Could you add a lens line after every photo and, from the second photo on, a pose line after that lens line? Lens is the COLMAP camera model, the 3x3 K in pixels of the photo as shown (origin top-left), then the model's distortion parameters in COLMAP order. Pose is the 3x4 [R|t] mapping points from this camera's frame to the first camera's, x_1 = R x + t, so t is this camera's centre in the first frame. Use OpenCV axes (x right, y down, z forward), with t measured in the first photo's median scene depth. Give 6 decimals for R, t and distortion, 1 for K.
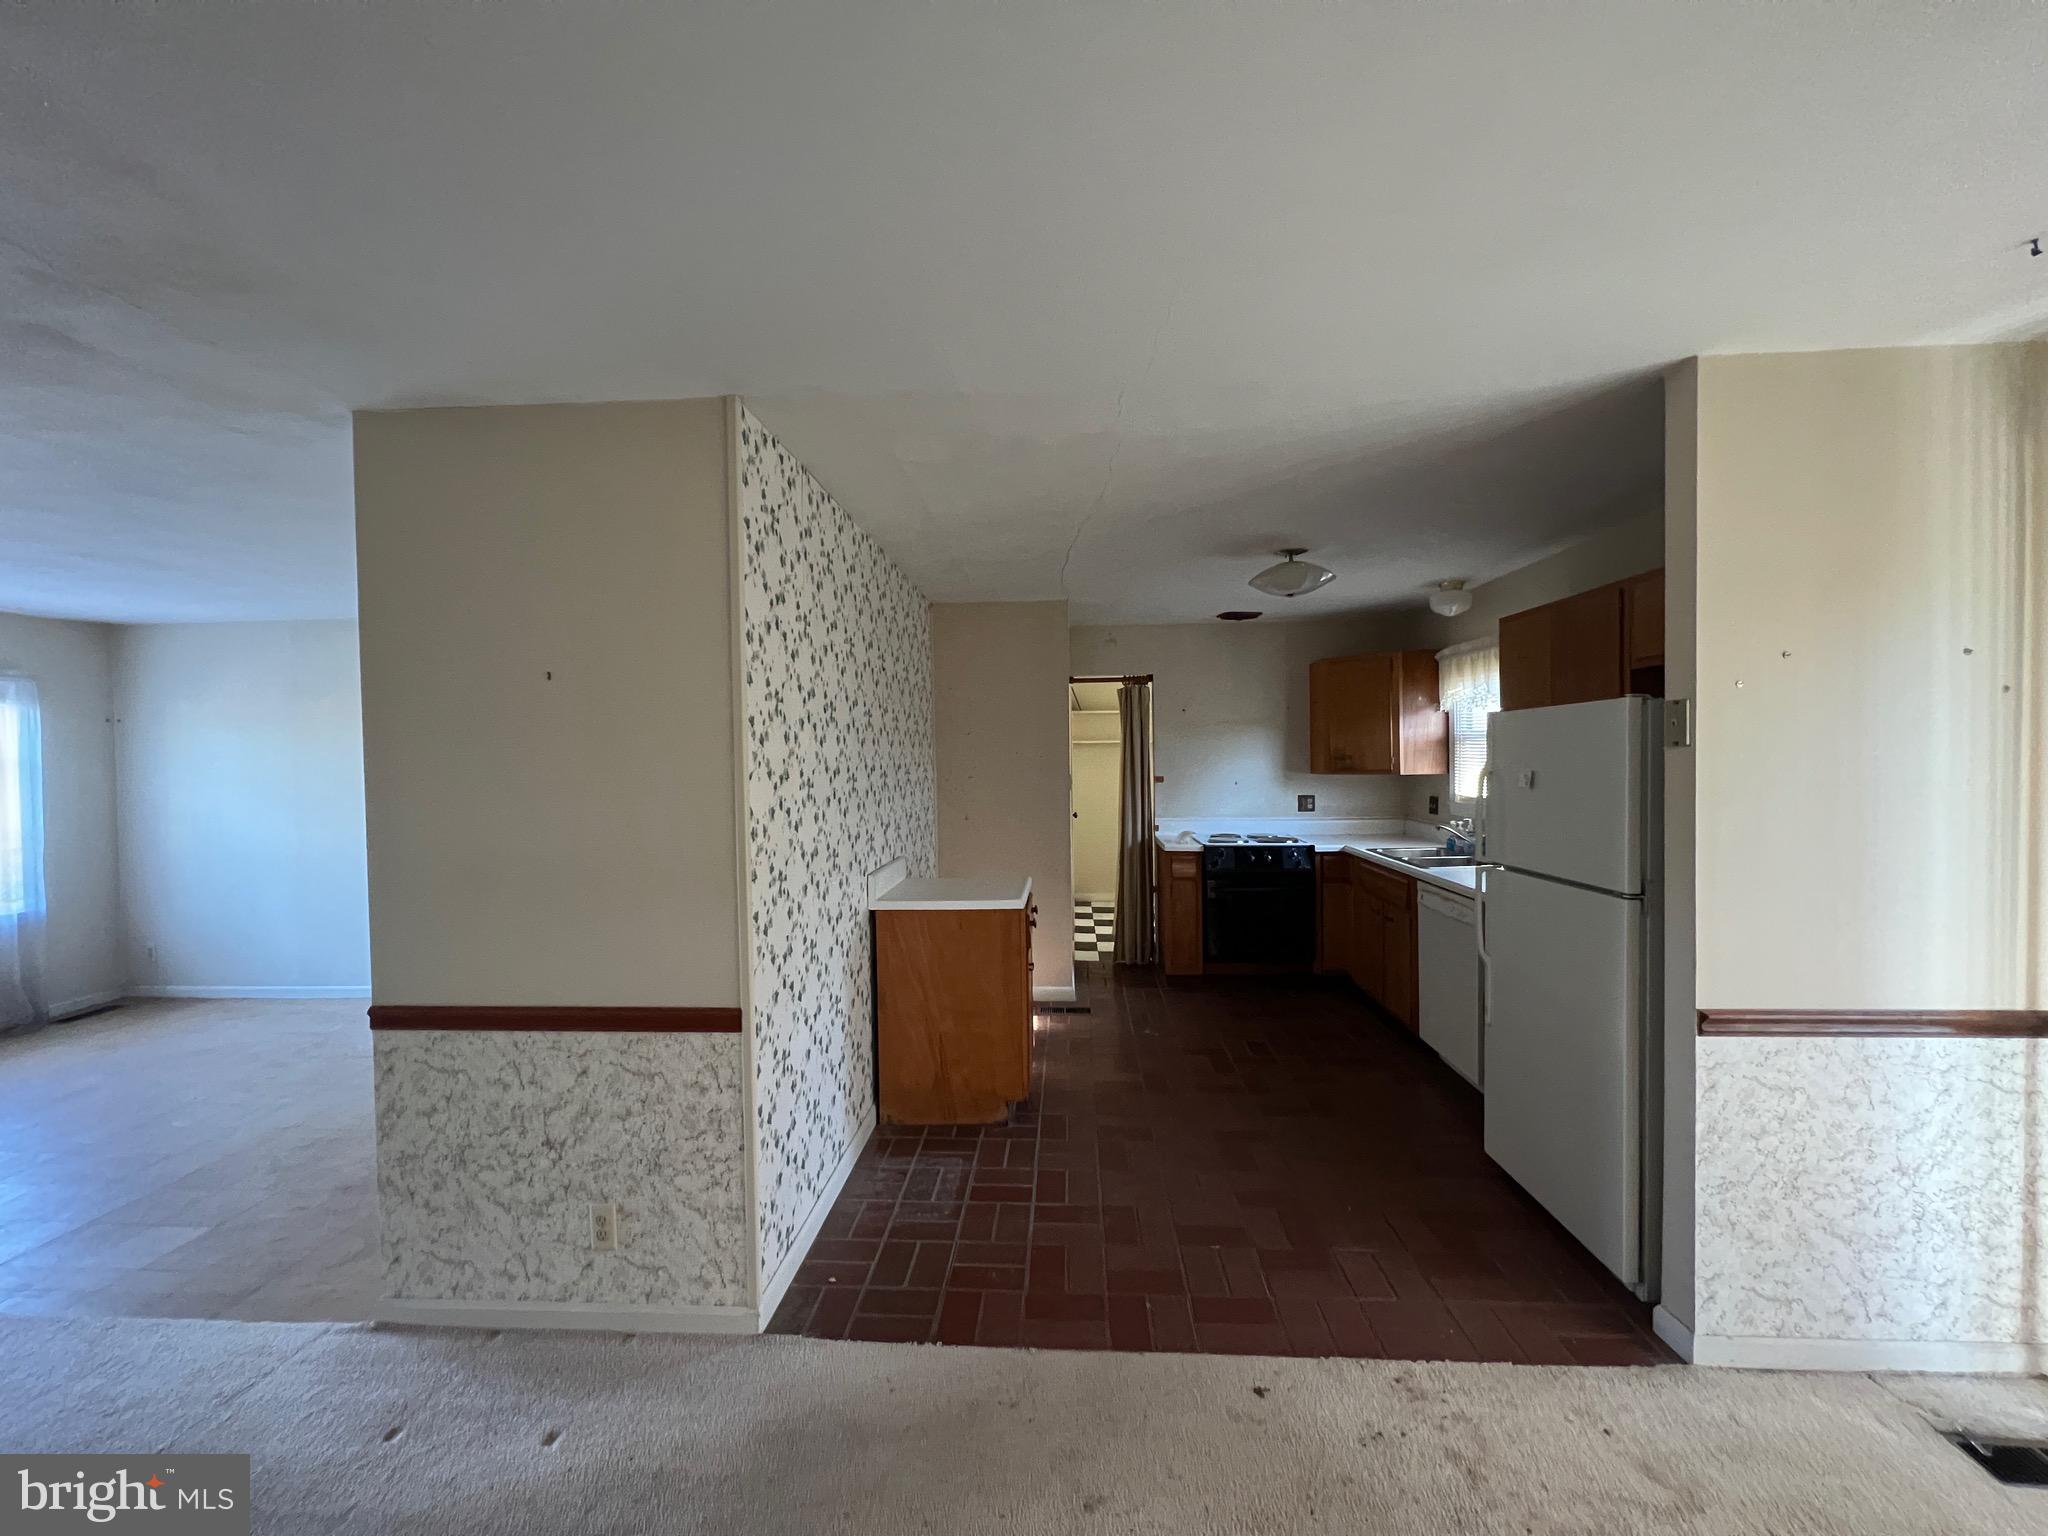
lens RADIAL K [[1109.1, 0, 931.4], [0, 1109.1, 776.7], [0, 0, 1]] dist [-0.000366, -0.000203]
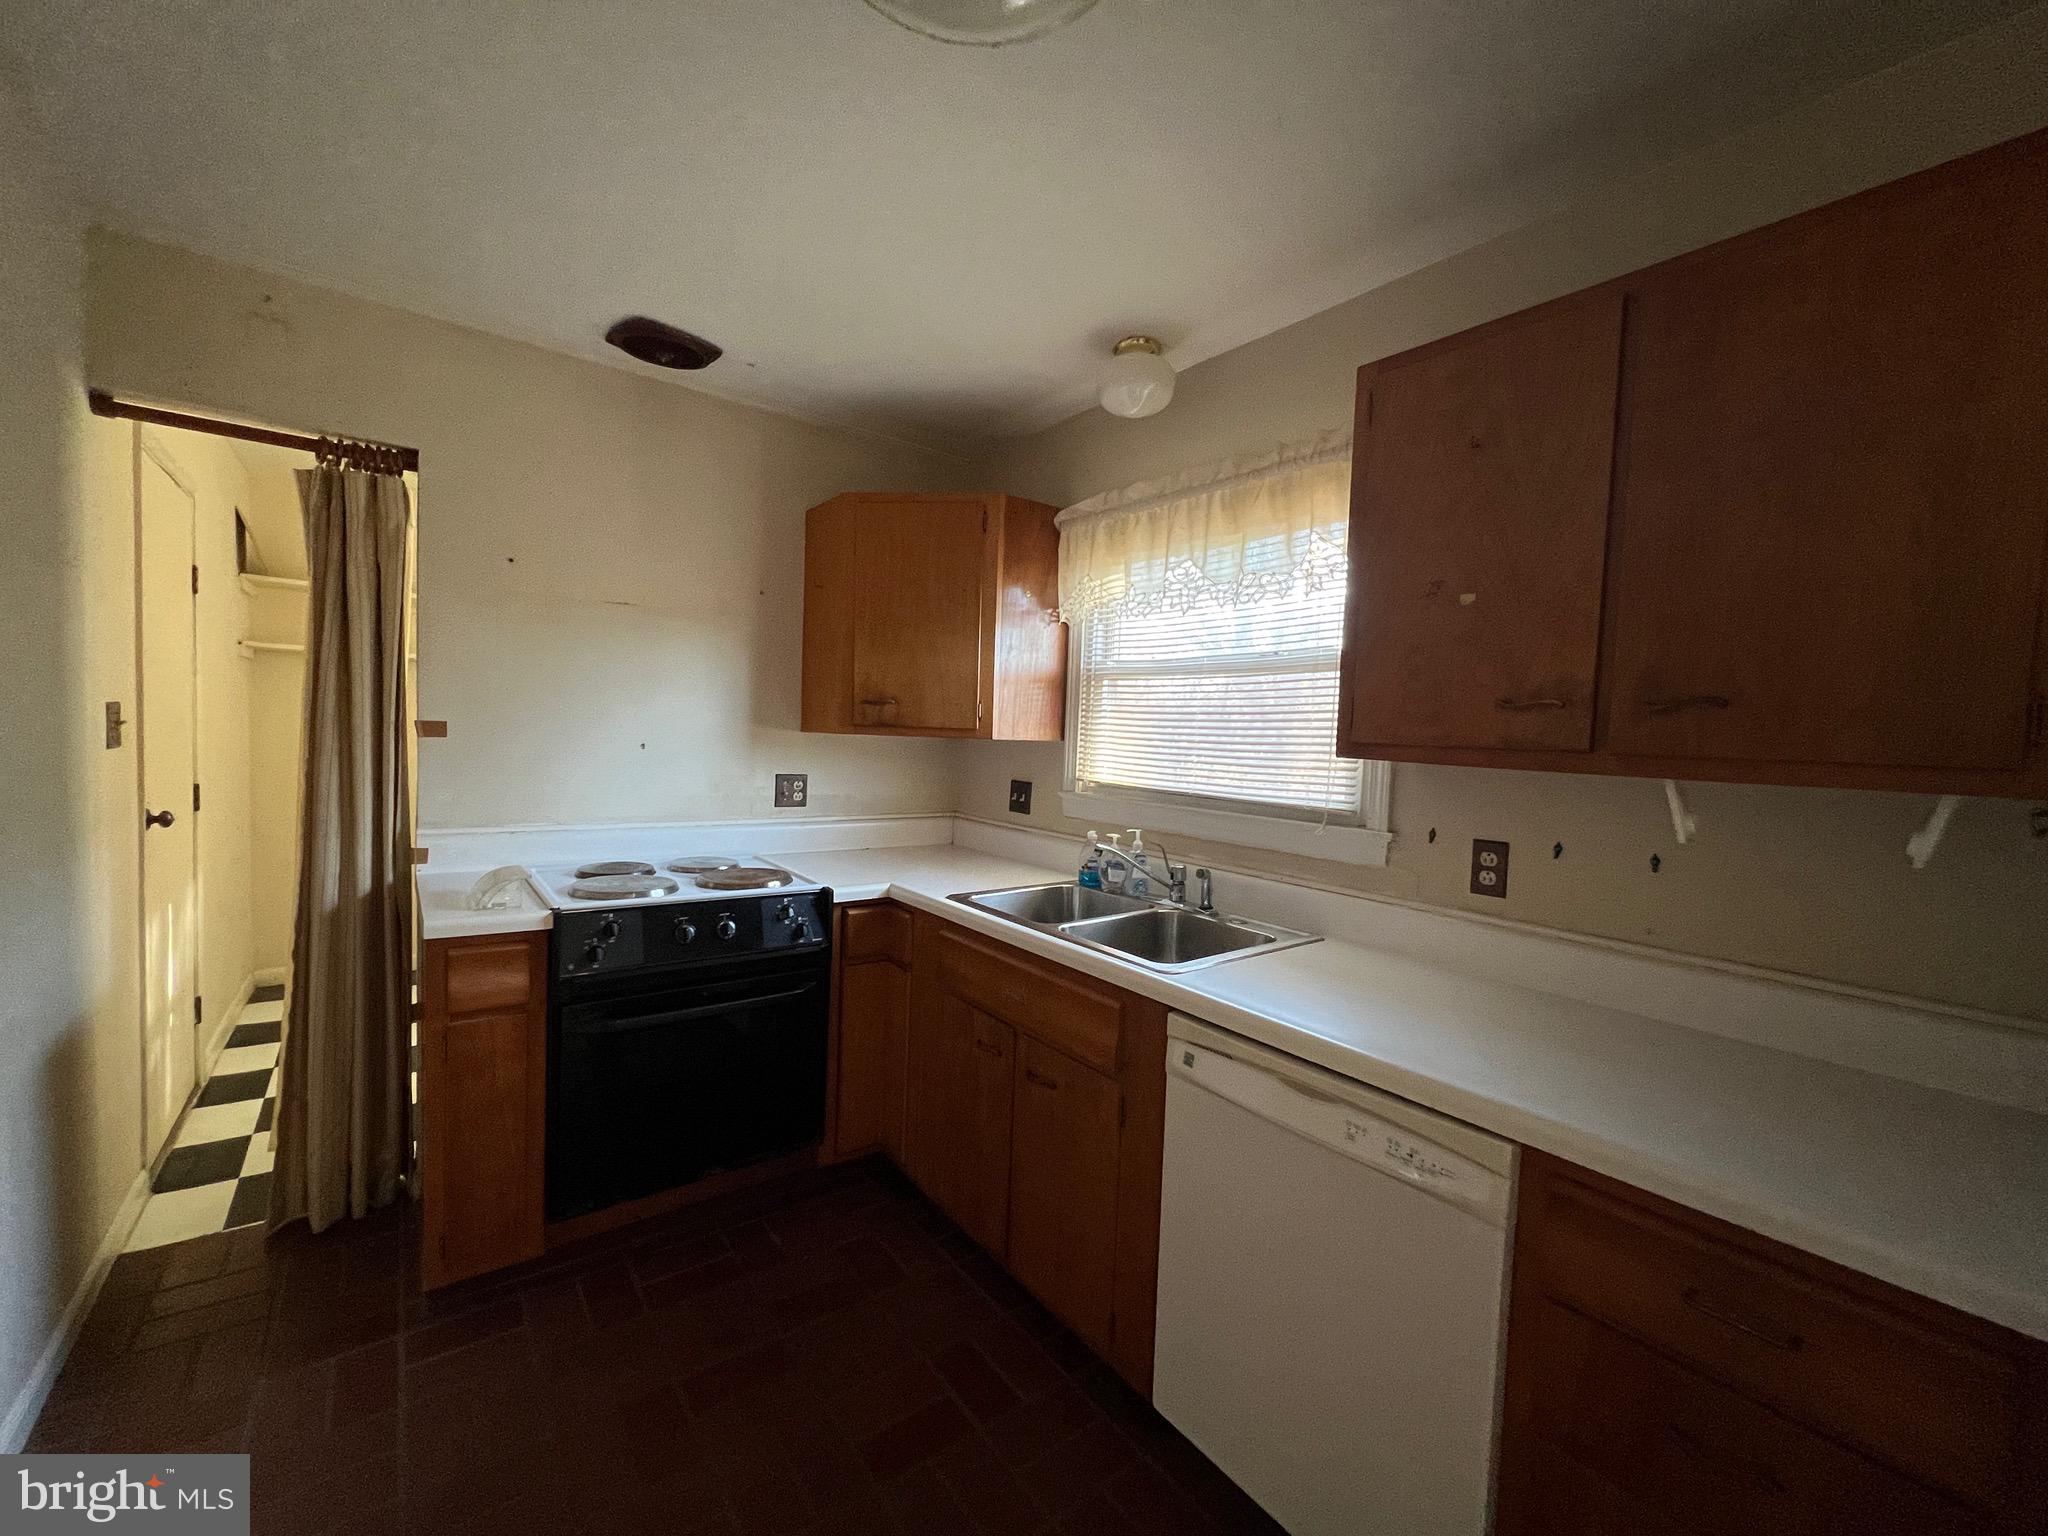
lens RADIAL K [[824.0, 0, 1024.0], [0, 824.0, 768.0], [0, 0, 1]] dist [-0.000837, 0.000186]
pose [[0.728063, 0.013625, 0.685375, 0.158137], [-0.034146, 0.999282, 0.016408, 0.004318], [-0.684660, -0.035349, 0.728005, 0.644972]]
